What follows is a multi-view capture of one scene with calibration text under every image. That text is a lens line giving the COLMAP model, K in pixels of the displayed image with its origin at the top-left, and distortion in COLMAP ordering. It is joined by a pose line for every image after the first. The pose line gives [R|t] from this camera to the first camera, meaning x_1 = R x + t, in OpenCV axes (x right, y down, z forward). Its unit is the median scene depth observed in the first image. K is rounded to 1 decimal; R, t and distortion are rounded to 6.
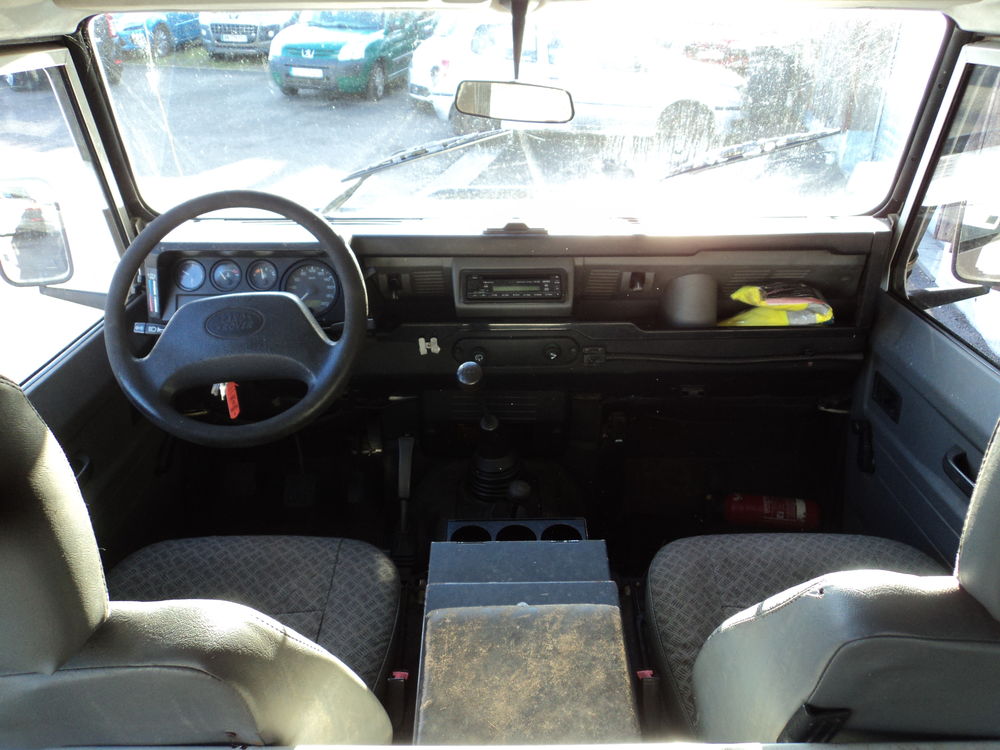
lens RADIAL K [[800.4, 0, 500.7], [0, 800.4, 370.0], [0, 0, 1]] dist [-0.003487, -0.009808]
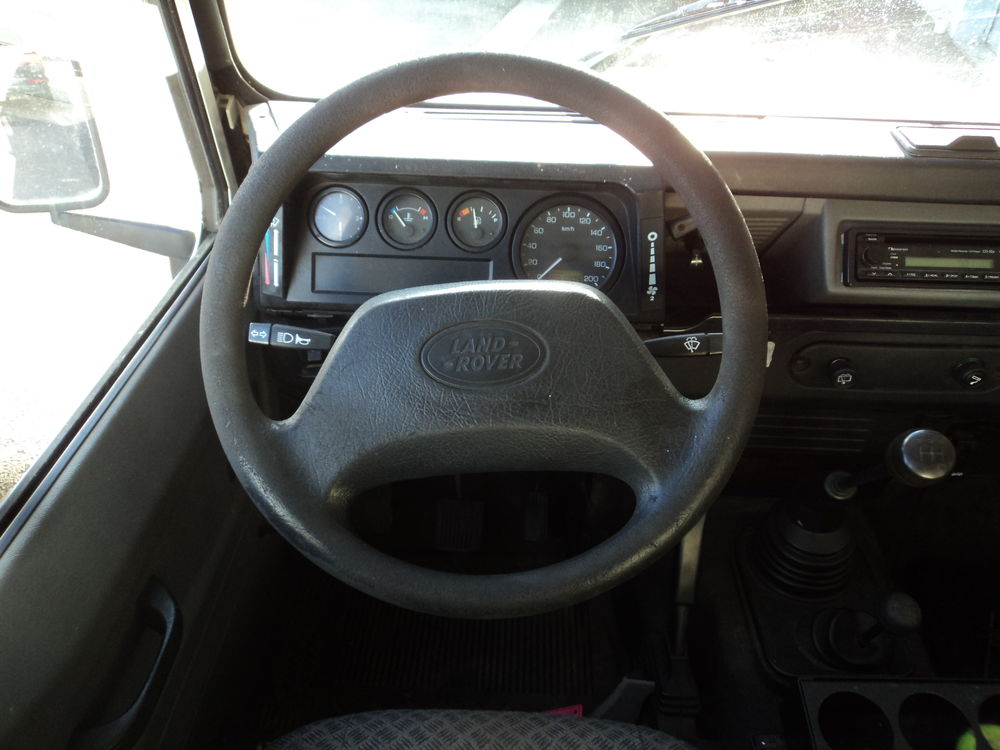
lens RADIAL K [[800.4, 0, 500.7], [0, 800.4, 370.0], [0, 0, 1]] dist [-0.003487, -0.009808]
pose [[0.999308, 0.036927, -0.004369, -0.274557], [-0.035688, 0.985442, 0.166222, -0.109566], [0.010444, -0.165951, 0.986079, 0.464602]]
